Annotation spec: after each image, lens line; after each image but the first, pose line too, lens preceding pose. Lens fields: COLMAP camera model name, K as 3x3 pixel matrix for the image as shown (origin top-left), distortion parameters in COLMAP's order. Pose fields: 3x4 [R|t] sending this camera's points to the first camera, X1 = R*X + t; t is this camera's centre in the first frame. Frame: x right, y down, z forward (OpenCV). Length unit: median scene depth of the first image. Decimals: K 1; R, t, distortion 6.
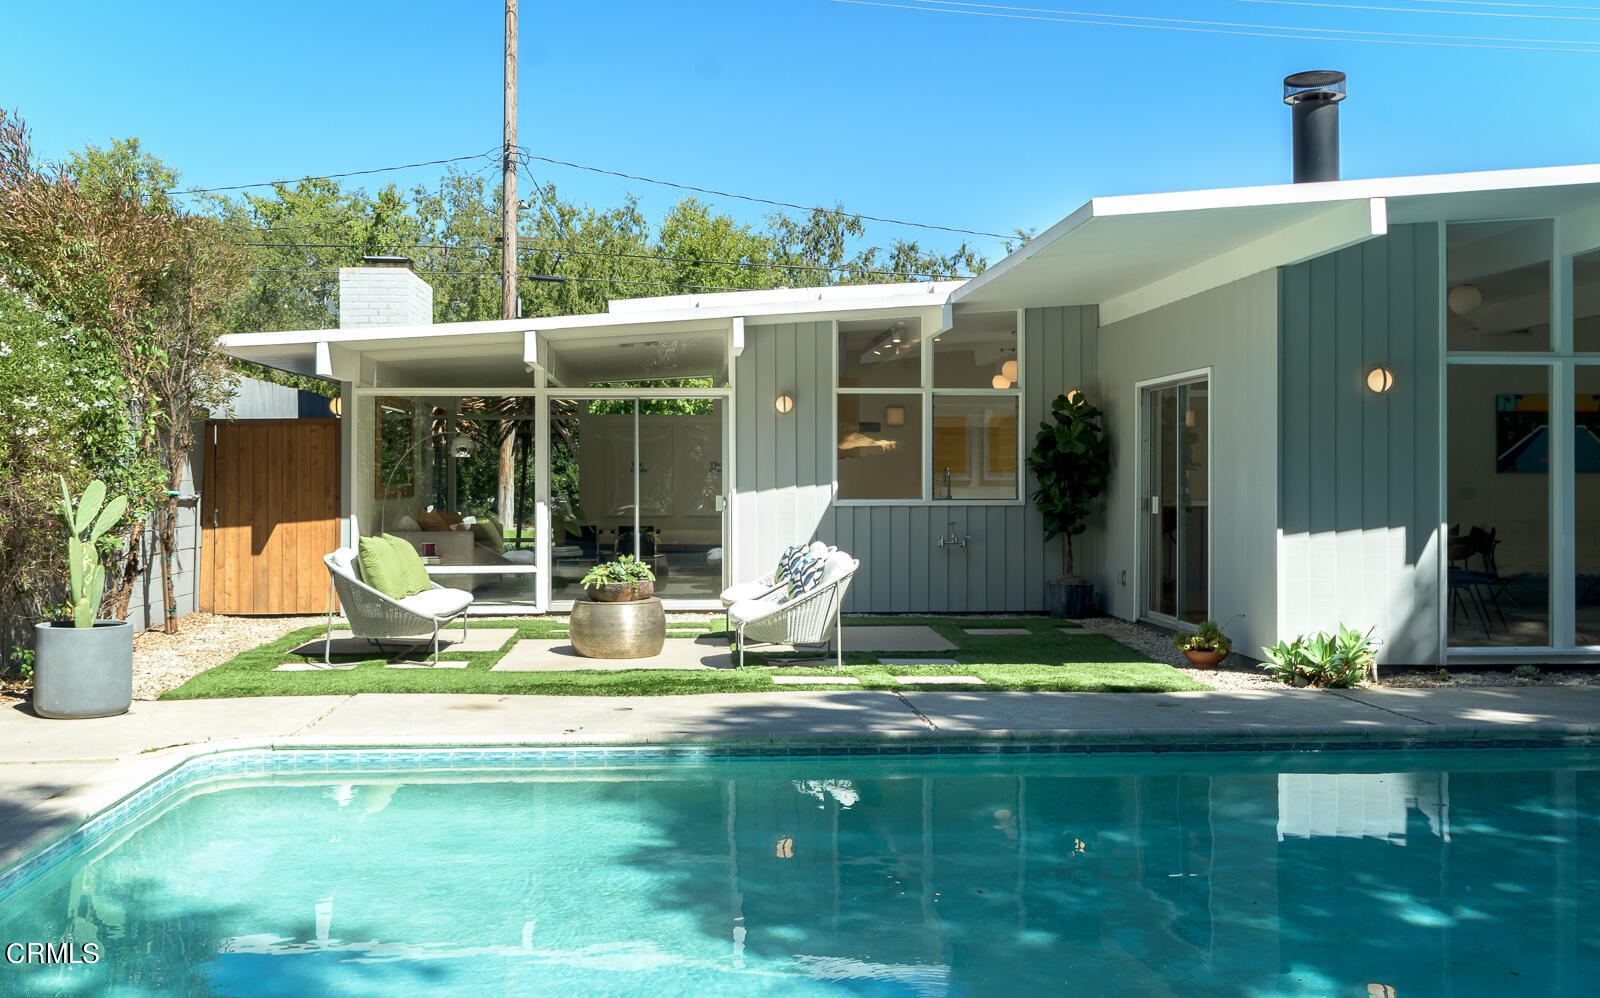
lens RADIAL K [[1523.0, 0, 774.1], [0, 1523.0, 461.7], [0, 0, 1]] dist [-0.008572, 0.000000]
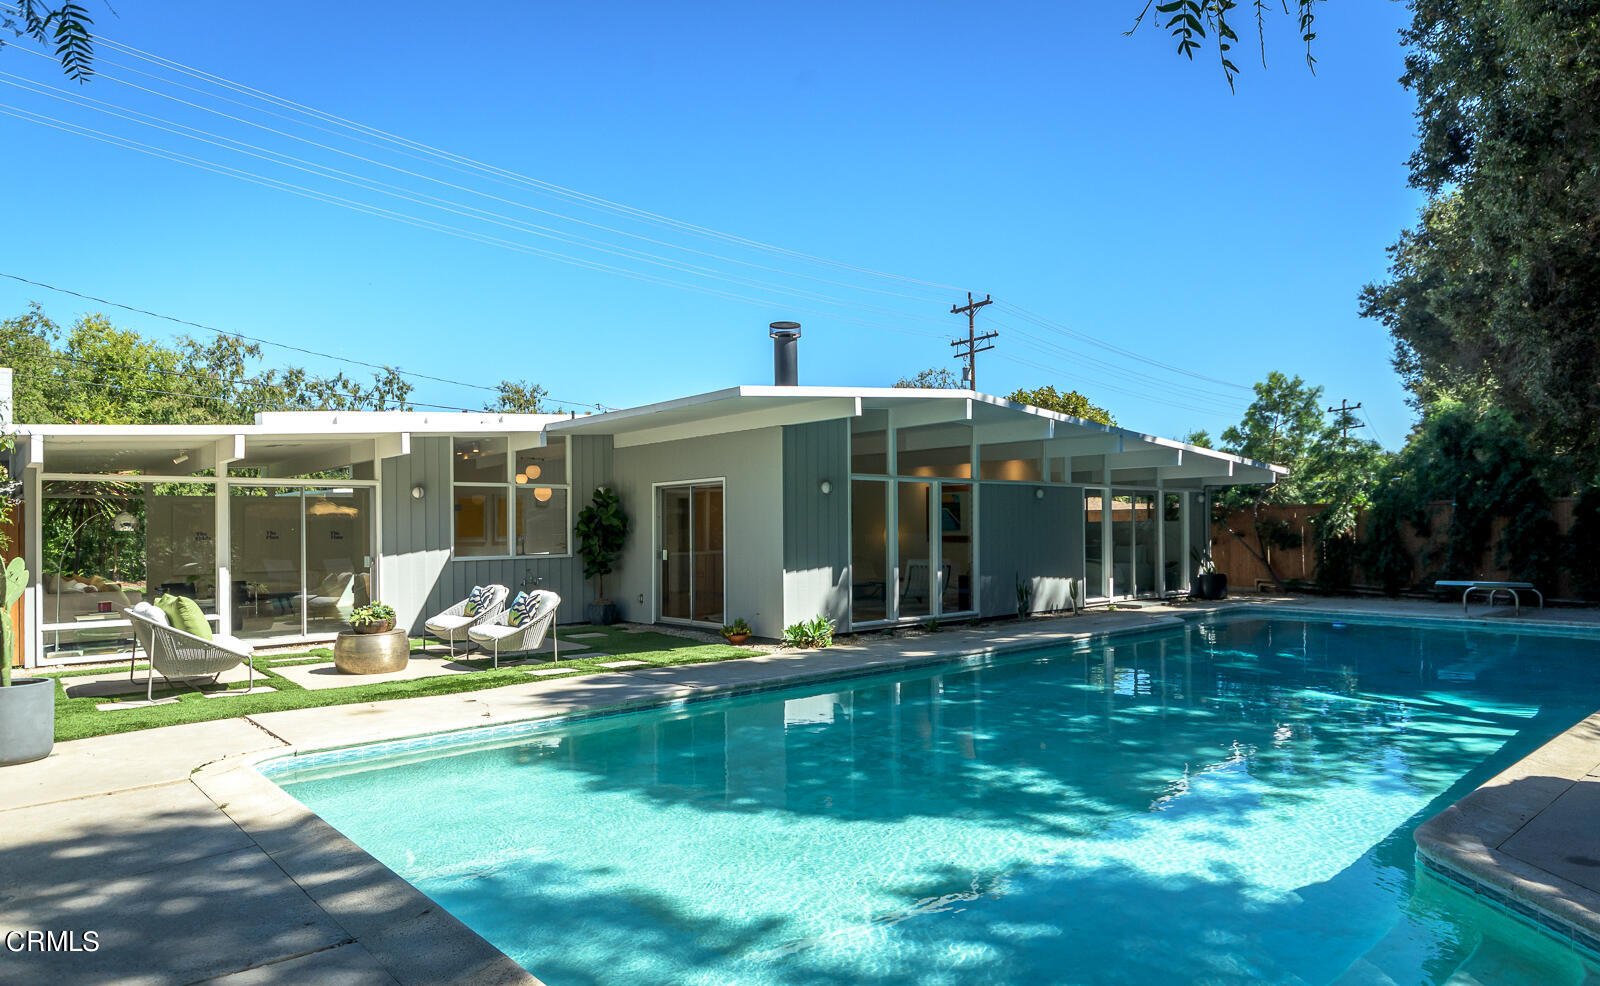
lens RADIAL K [[975.8, 0, 849.0], [0, 975.8, 515.1], [0, 0, 1]] dist [0.001751, 0.000212]
pose [[0.781289, -0.000770, 0.624170, -0.258732], [0.006103, 0.999961, -0.006406, -0.007481], [-0.624140, 0.008814, 0.781263, 0.011505]]
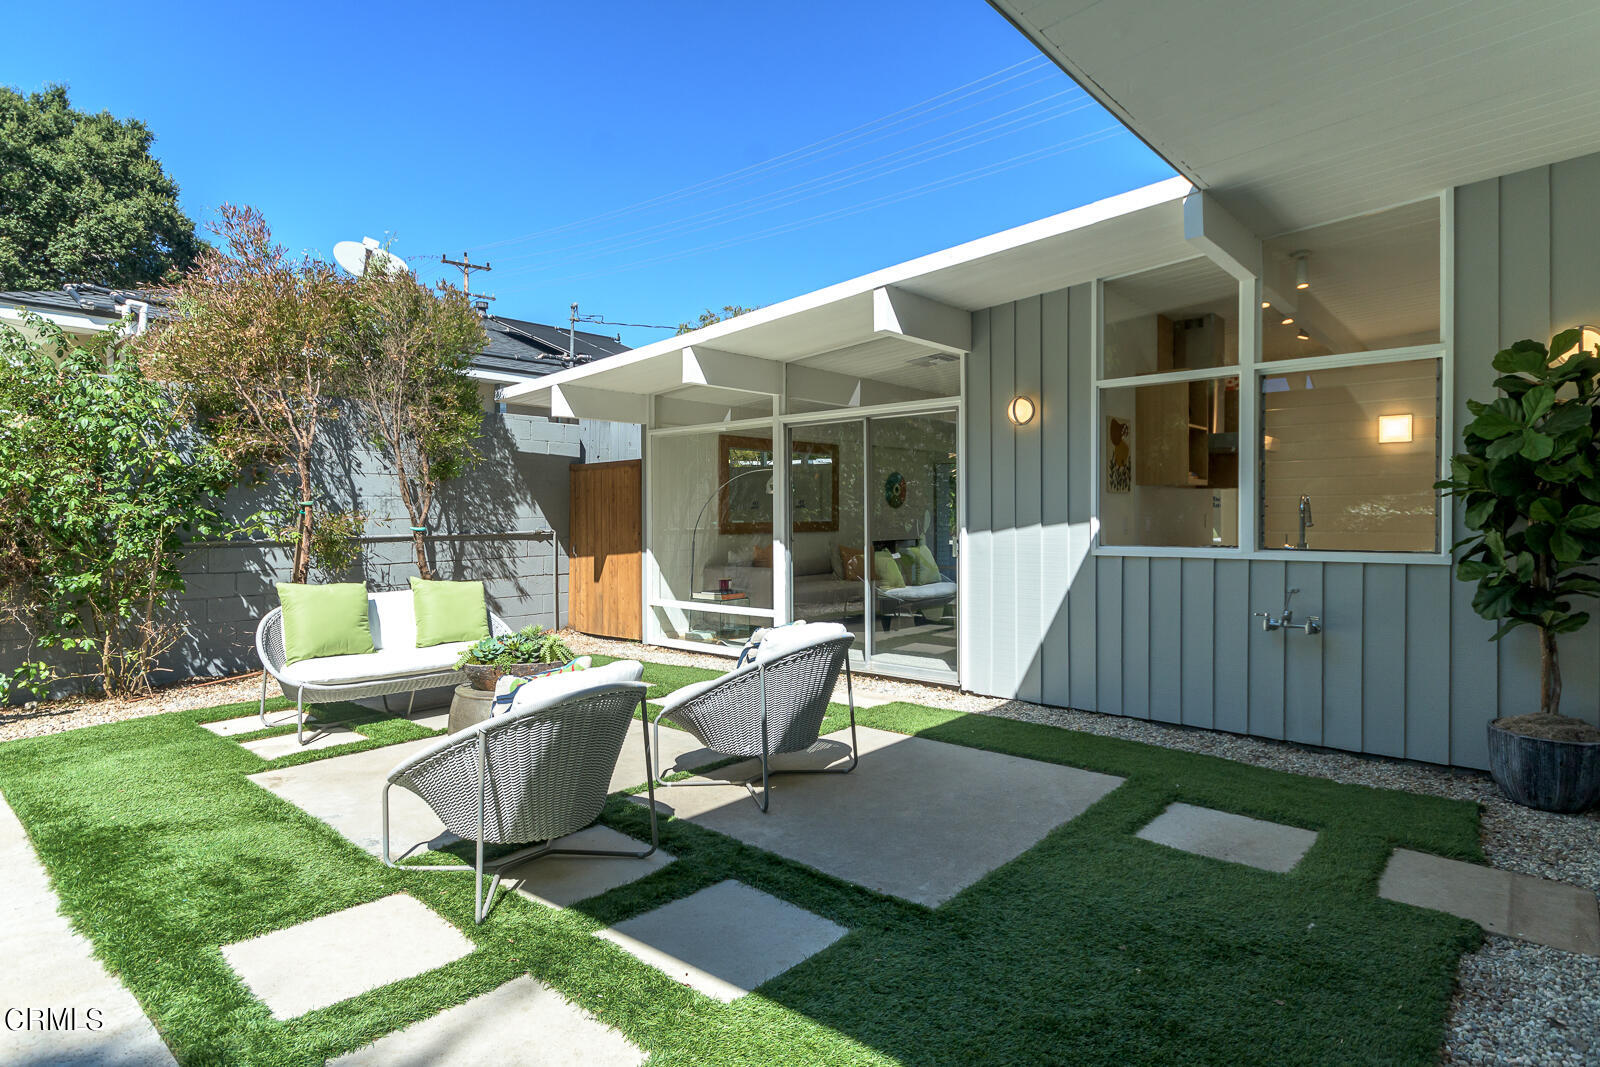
lens RADIAL K [[870.9, 0, 789.7], [0, 870.9, 511.3], [0, 0, 1]] dist [0.005521, -0.000550]
pose [[0.704402, -0.003580, -0.709792, 0.225123], [0.011882, 0.999907, 0.006748, 0.005554], [0.709702, -0.013187, 0.704379, 0.645057]]
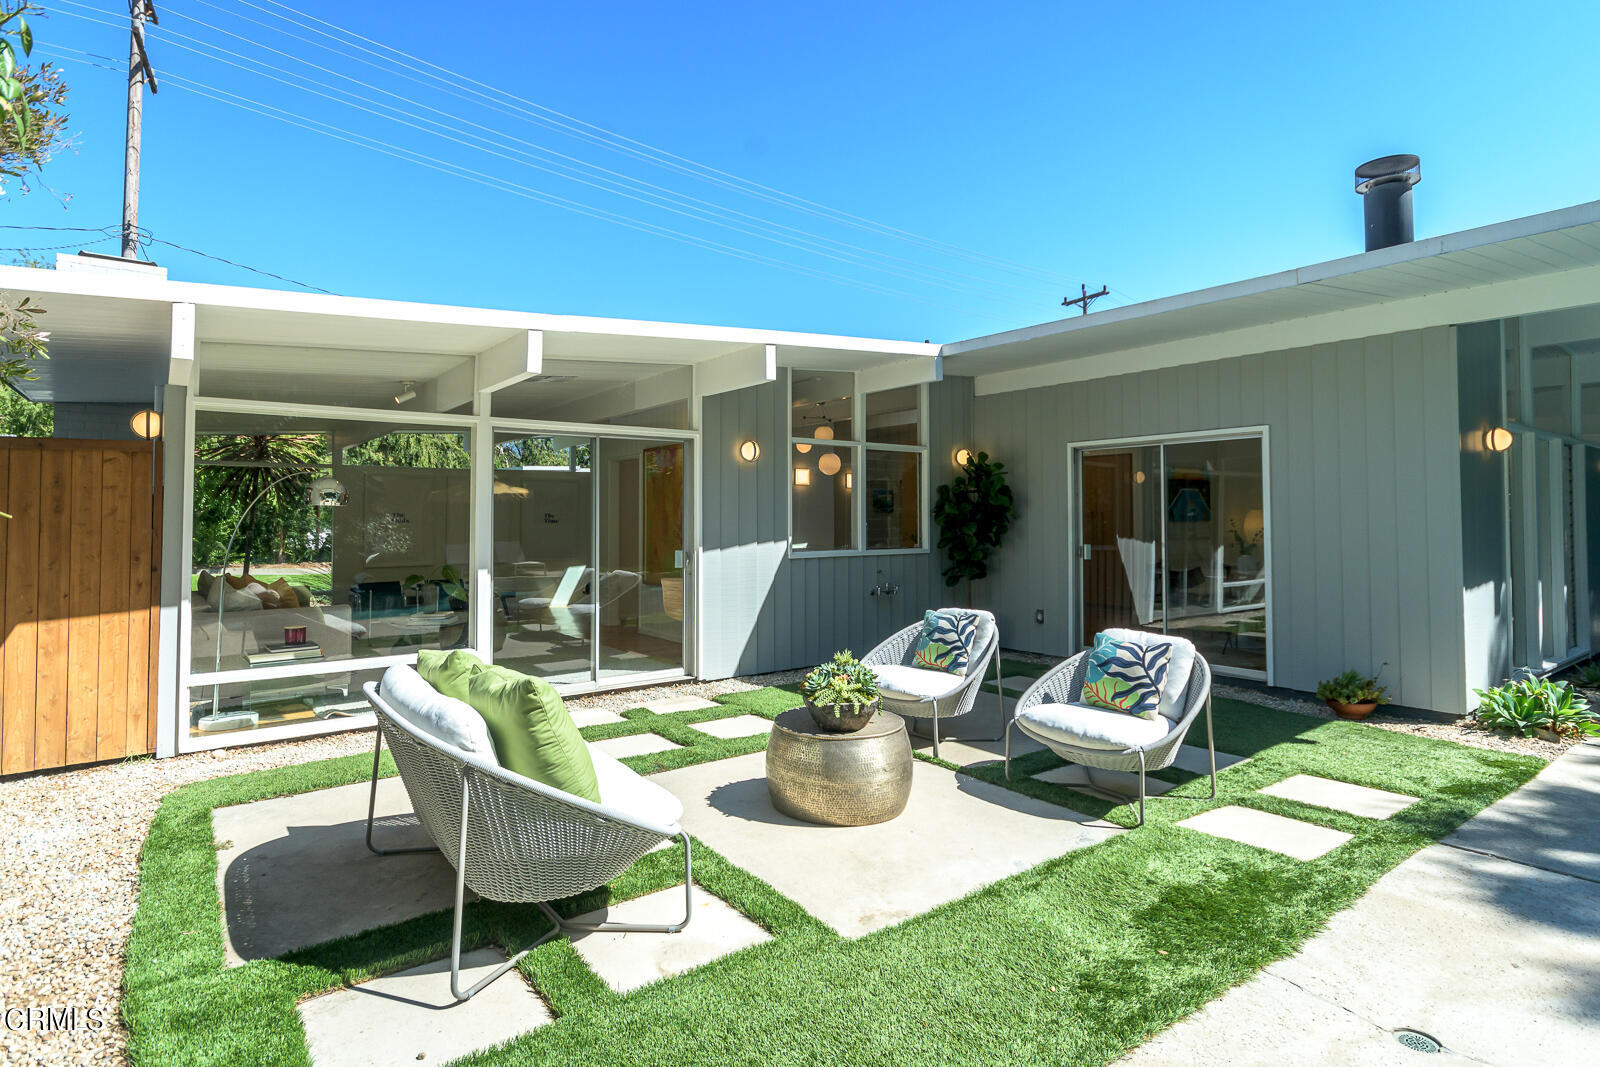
lens RADIAL K [[845.5, 0, 792.4], [0, 845.5, 483.5], [0, 0, 1]] dist [0.001730, 0.000239]
pose [[0.837035, 0.021392, 0.546731, -0.258855], [-0.002563, 0.999378, -0.035179, 0.000312], [-0.547143, 0.028045, 0.836569, 0.563734]]
